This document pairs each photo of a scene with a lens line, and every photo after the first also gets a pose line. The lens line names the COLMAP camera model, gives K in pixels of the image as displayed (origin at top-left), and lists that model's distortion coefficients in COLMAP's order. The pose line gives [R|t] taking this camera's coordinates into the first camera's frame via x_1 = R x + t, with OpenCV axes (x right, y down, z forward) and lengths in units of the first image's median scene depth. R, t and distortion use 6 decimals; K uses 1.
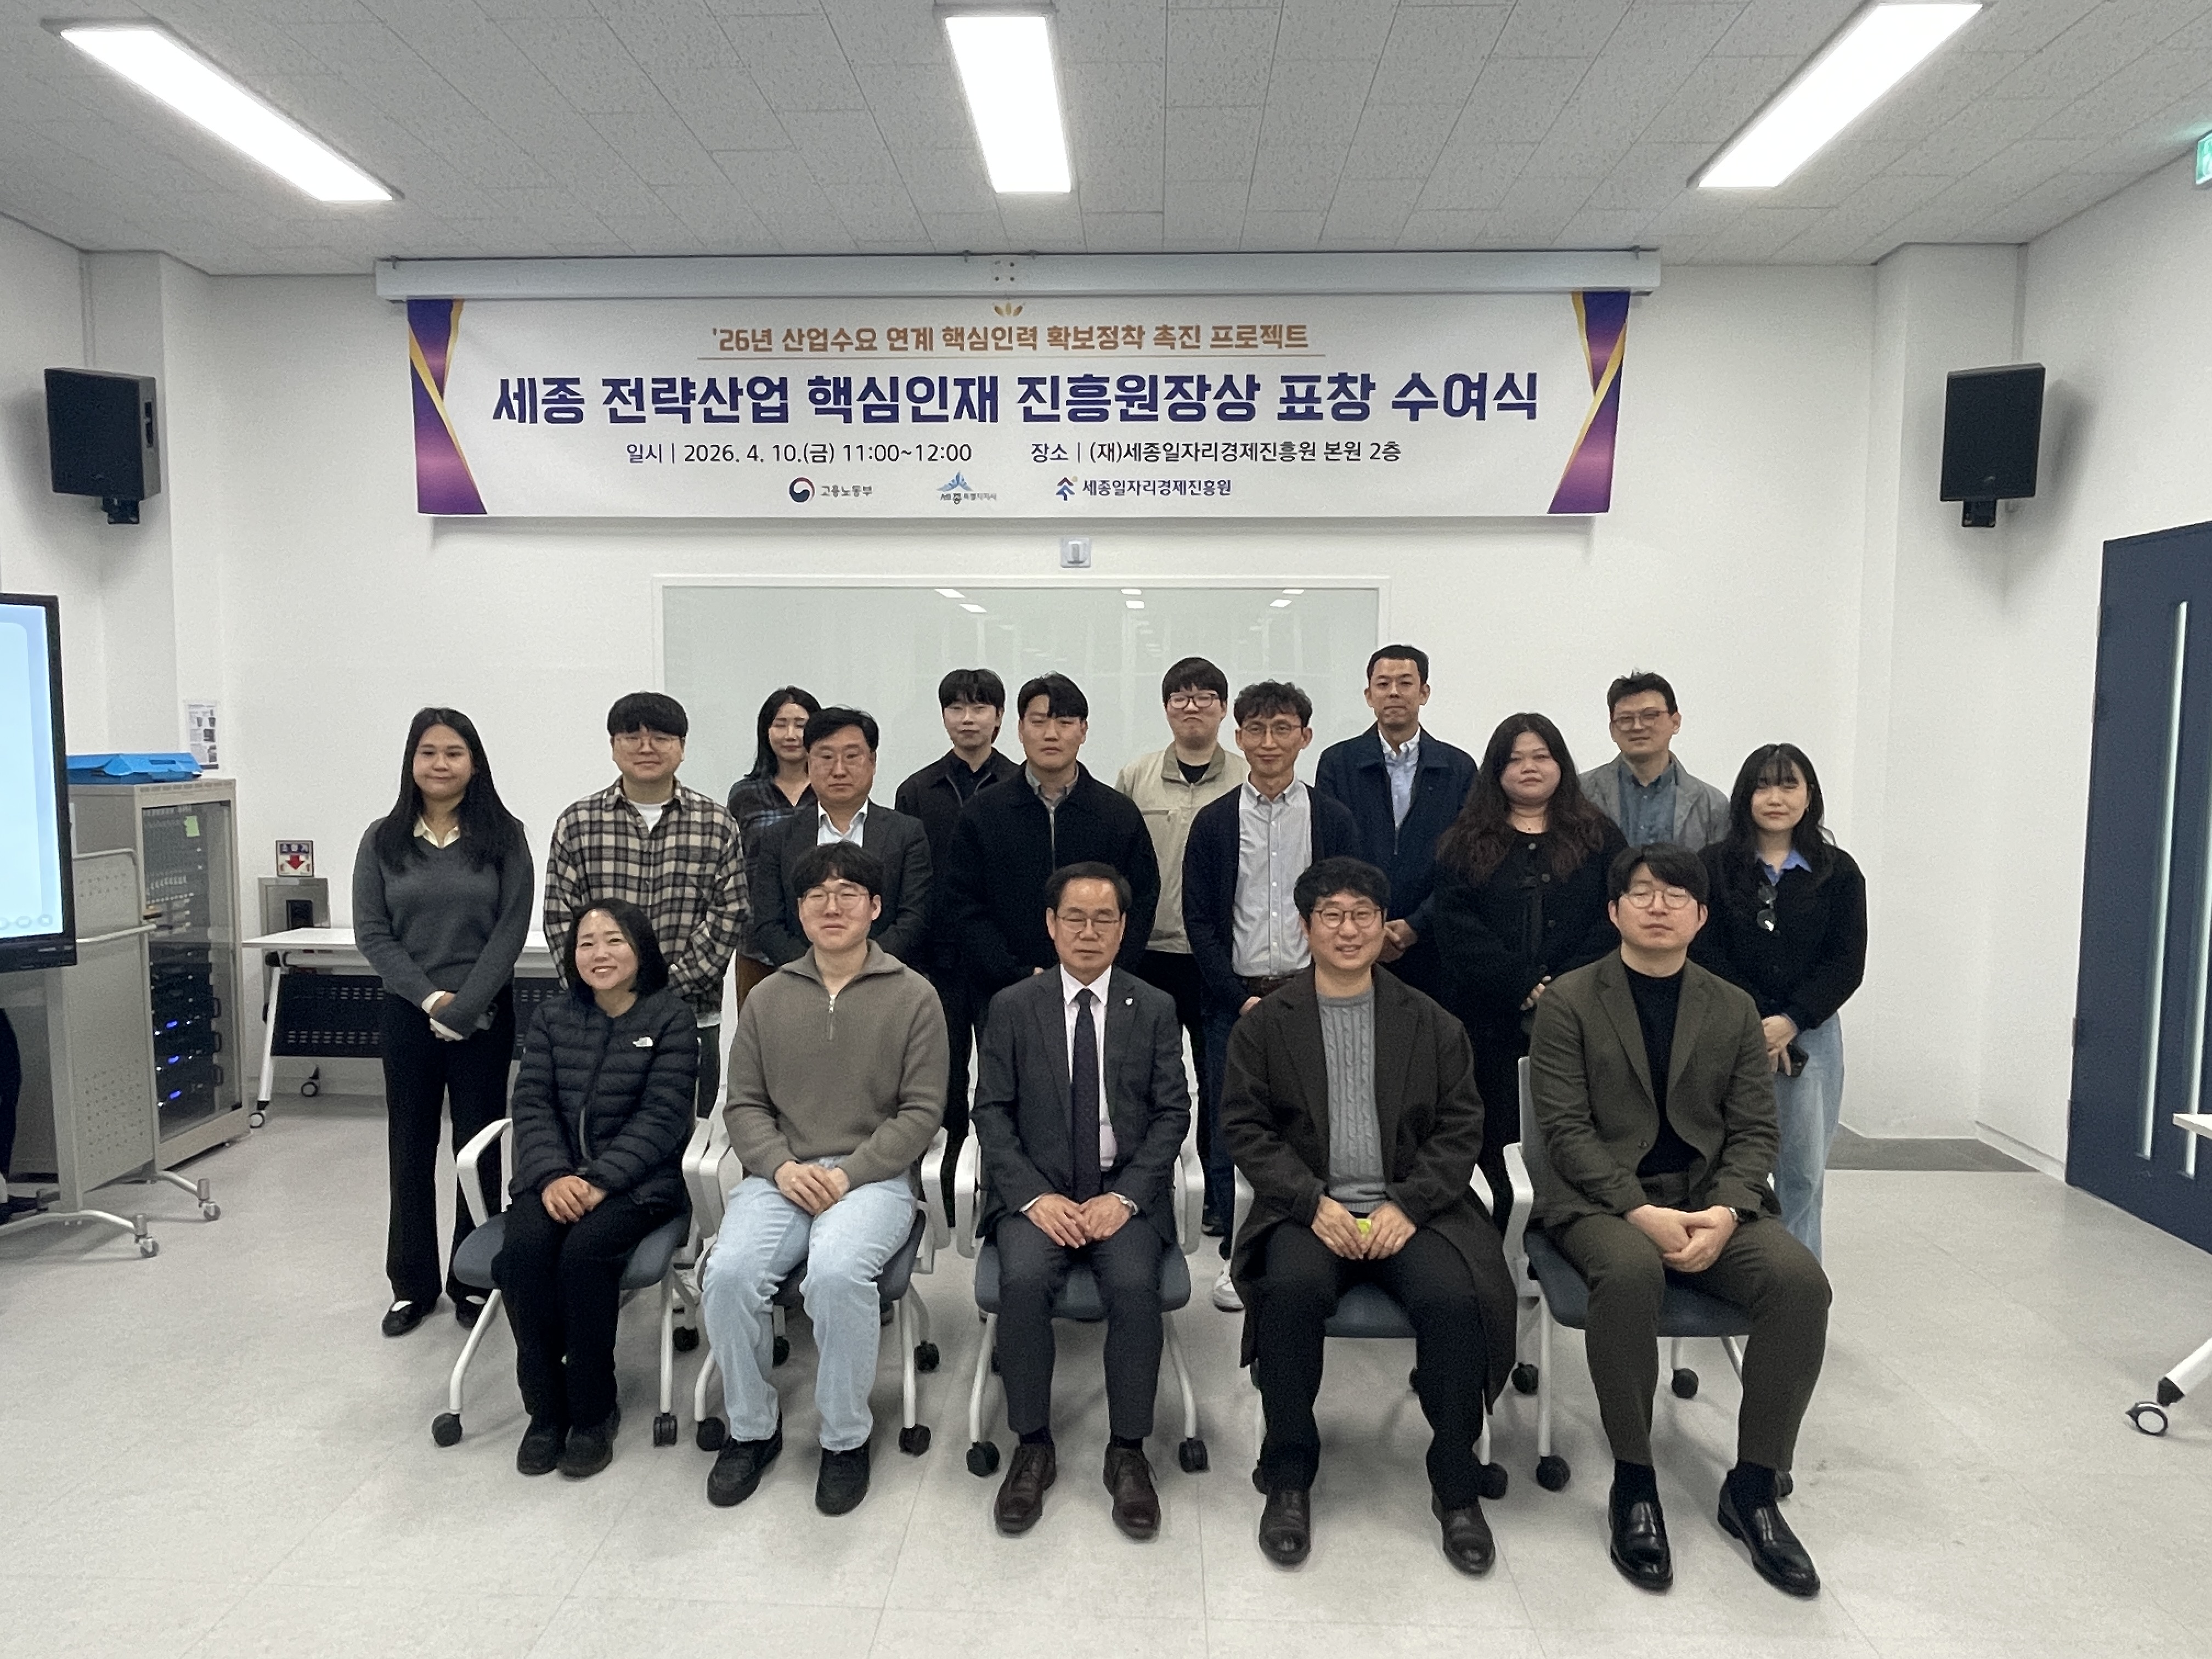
lens RADIAL K [[1424.7, 0, 1094.8], [0, 1424.7, 838.6], [0, 0, 1]] dist [-0.000285, -0.012615]
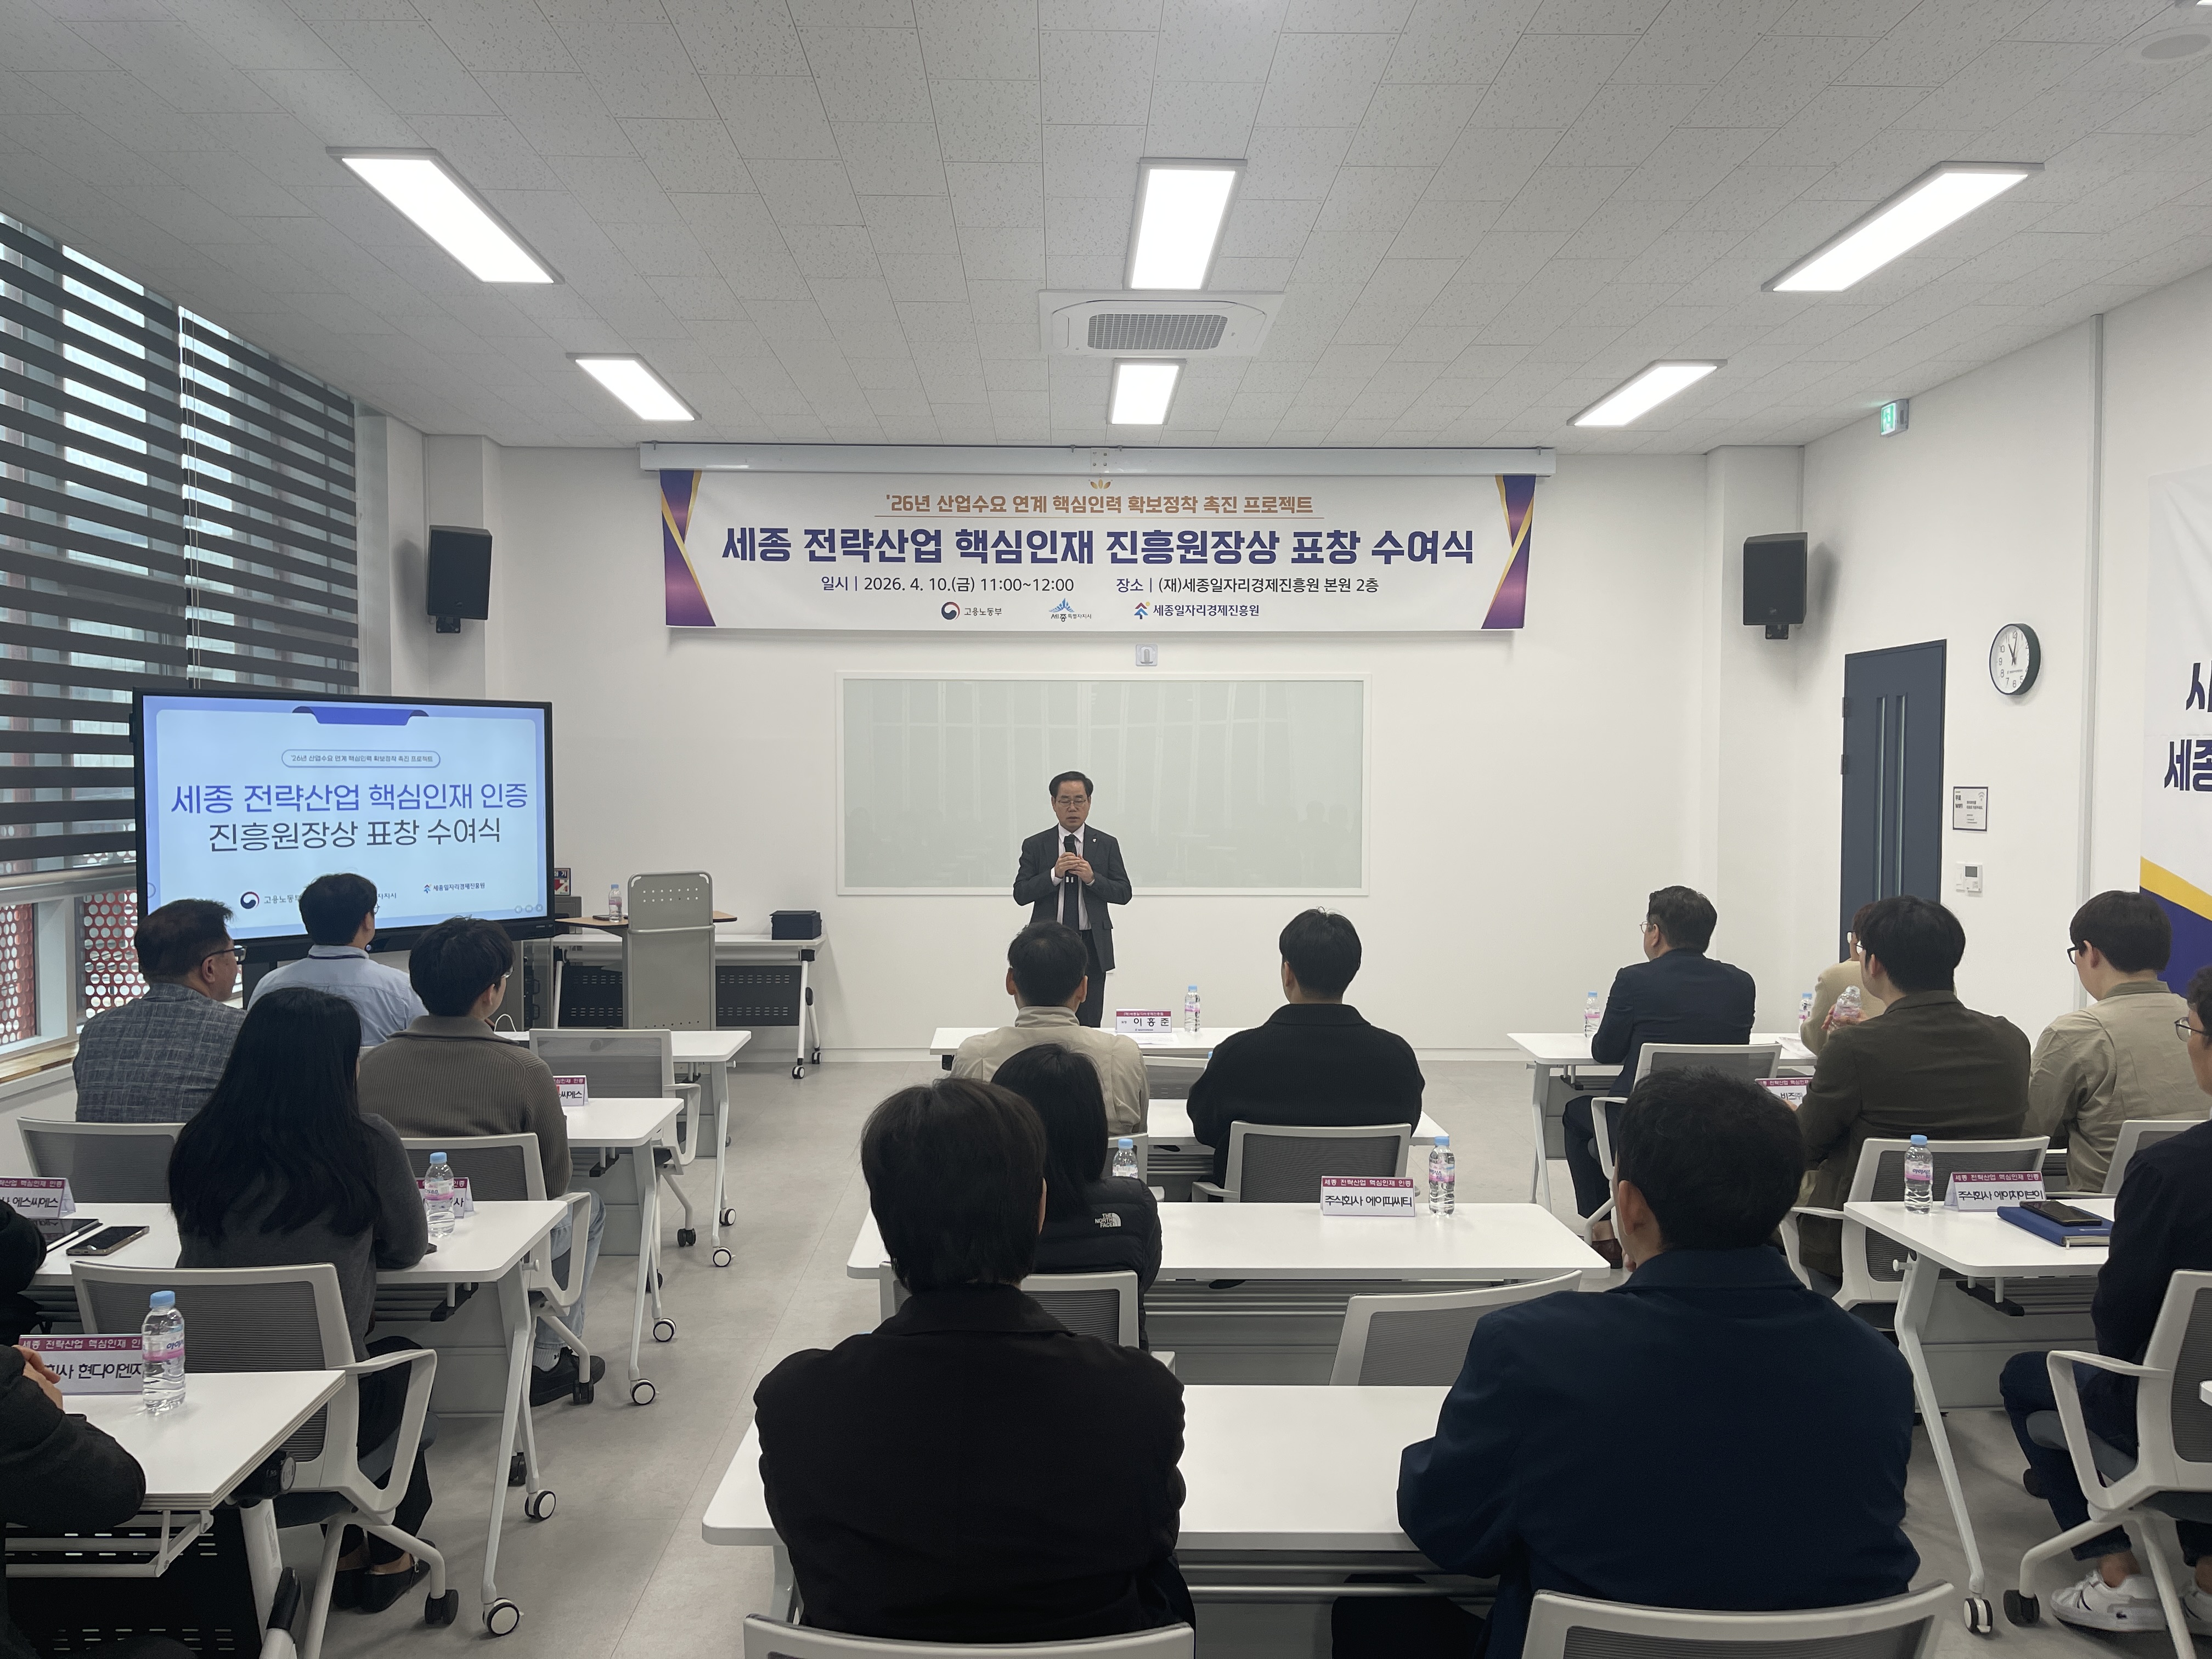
lens RADIAL K [[1676.4, 0, 1093.7], [0, 1676.4, 837.2], [0, 0, 1]] dist [0.050796, -0.060480]
pose [[0.998015, -0.006437, 0.062640, -0.172802], [0.009100, 0.999063, -0.042322, 0.045856], [-0.062308, 0.042808, 0.997138, -0.632965]]
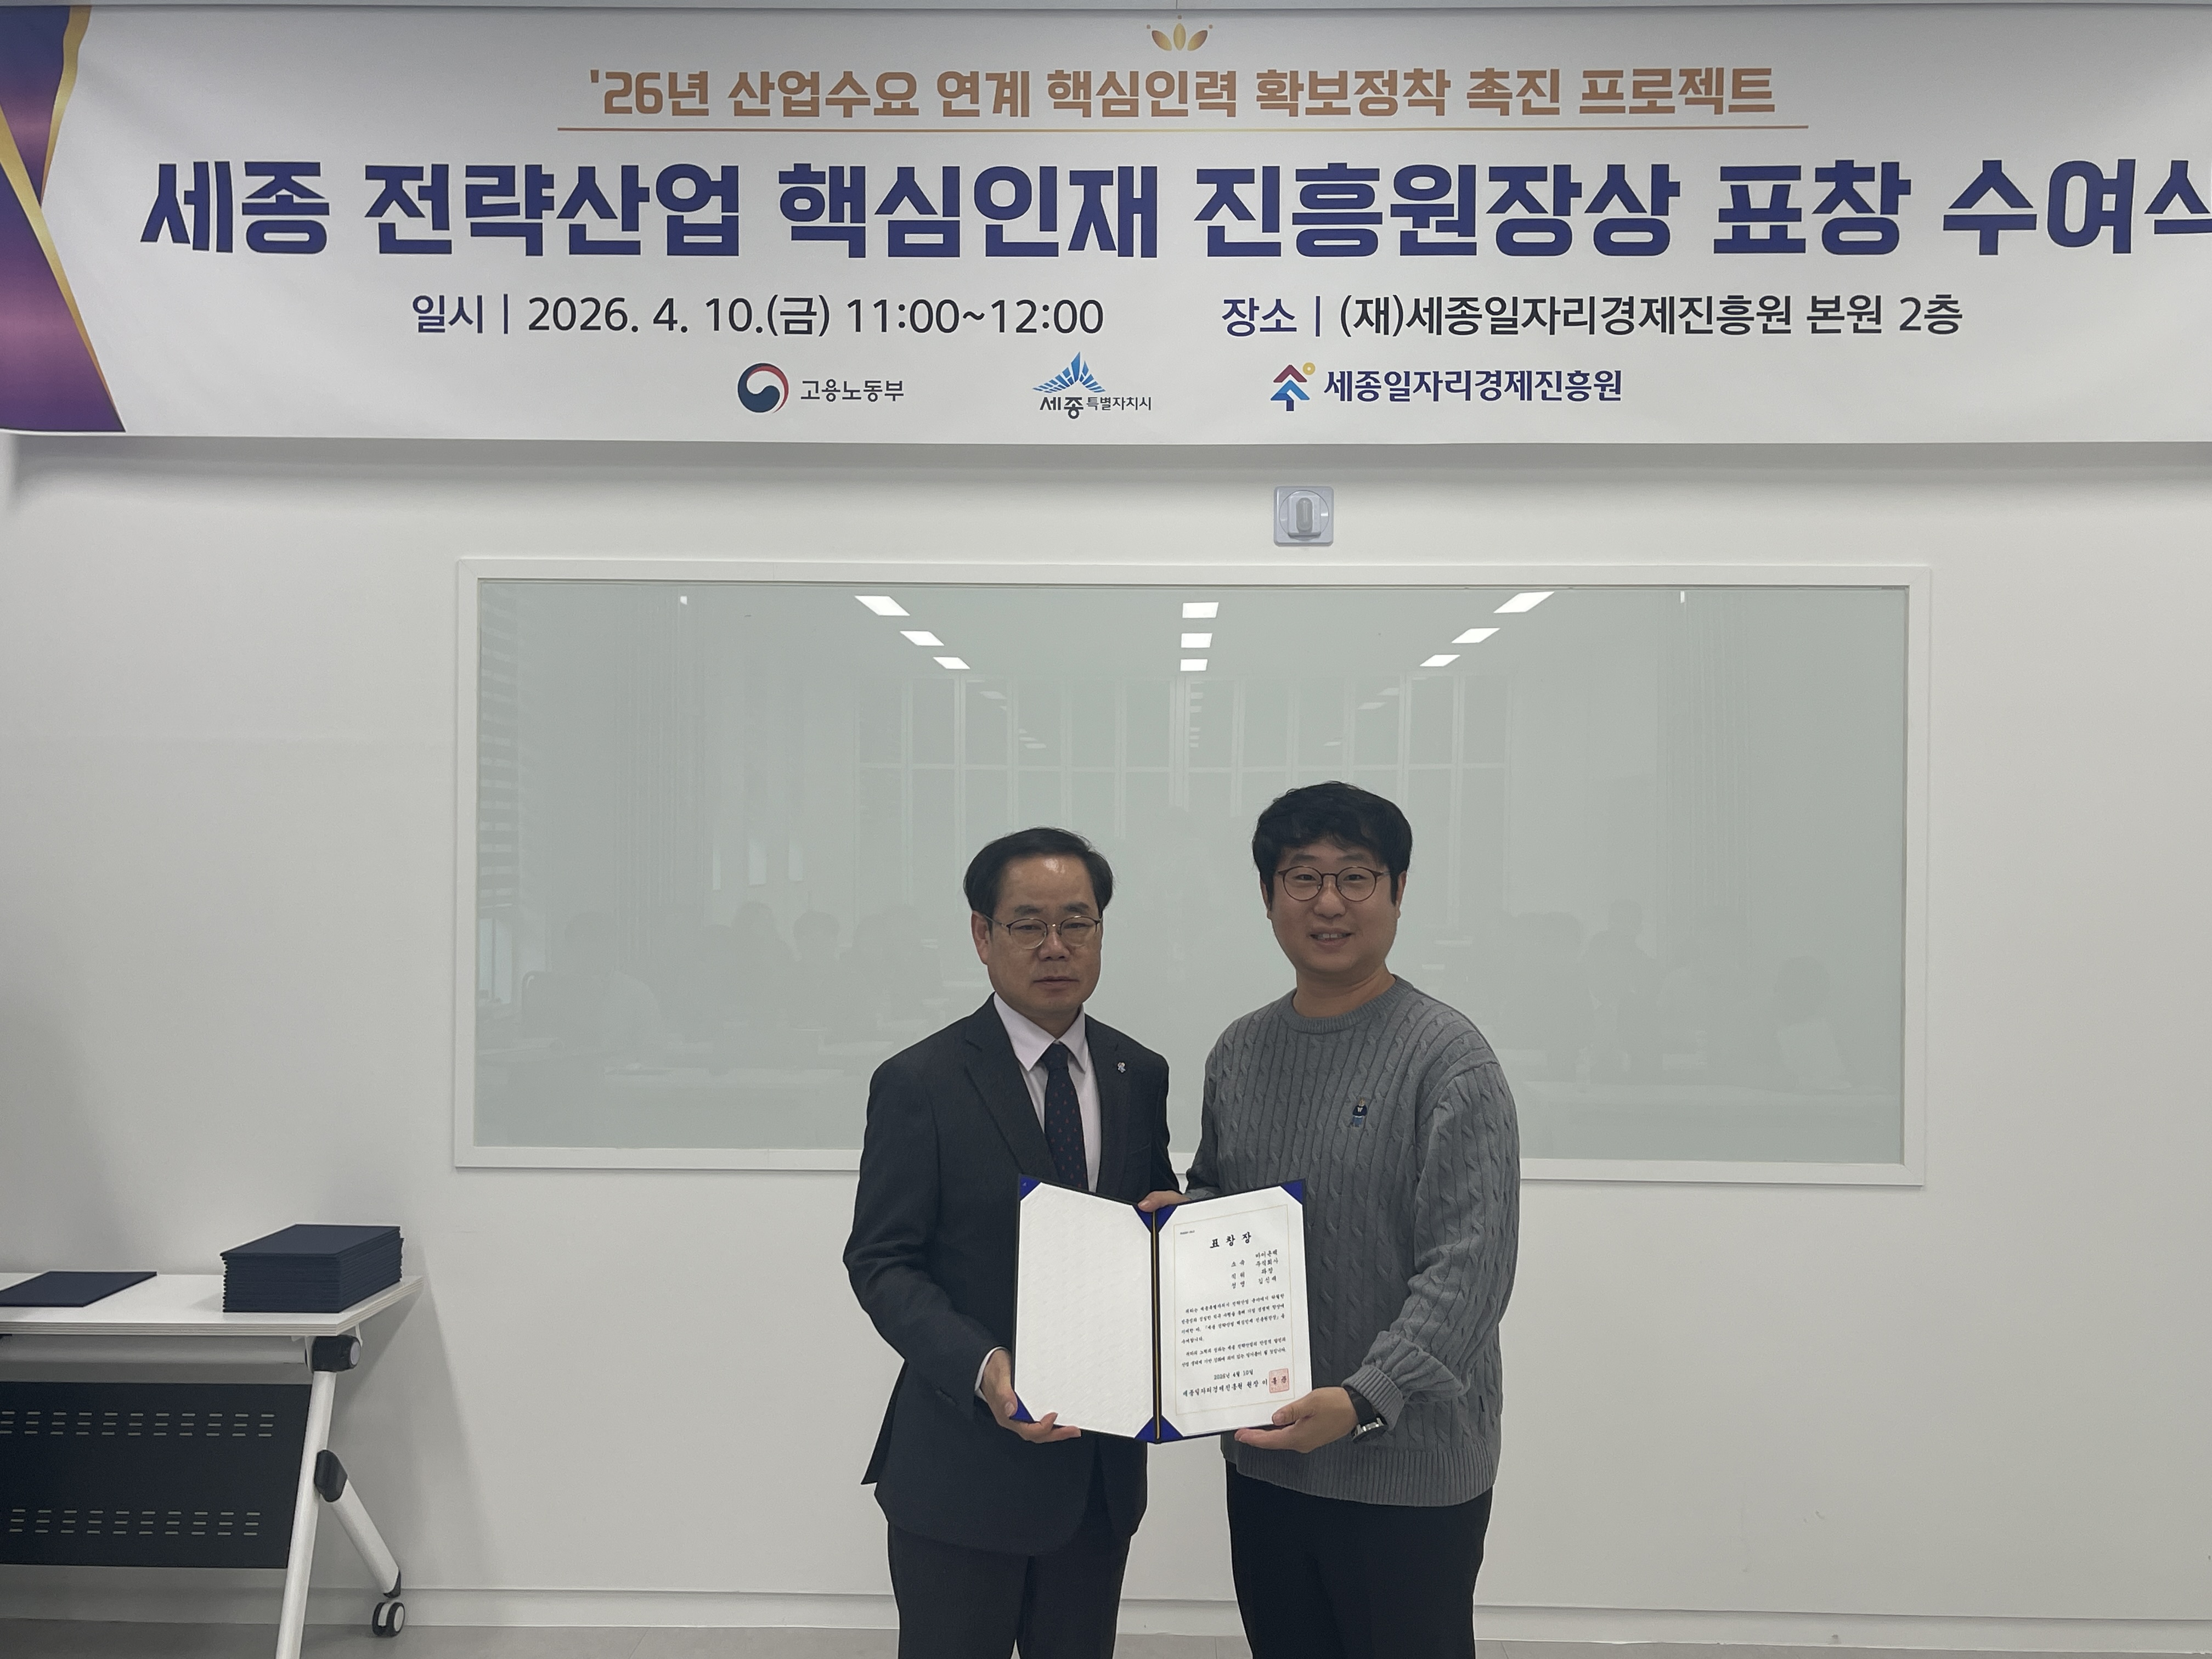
lens RADIAL K [[2028.7, 0, 1115.3], [0, 2028.7, 838.6], [0, 0, 1]] dist [0.027716, 0.000000]
pose [[0.999829, 0.001829, 0.018393, -0.096060], [-0.000294, 0.996539, -0.083129, -0.027487], [-0.018481, 0.083110, 0.996369, 0.301720]]
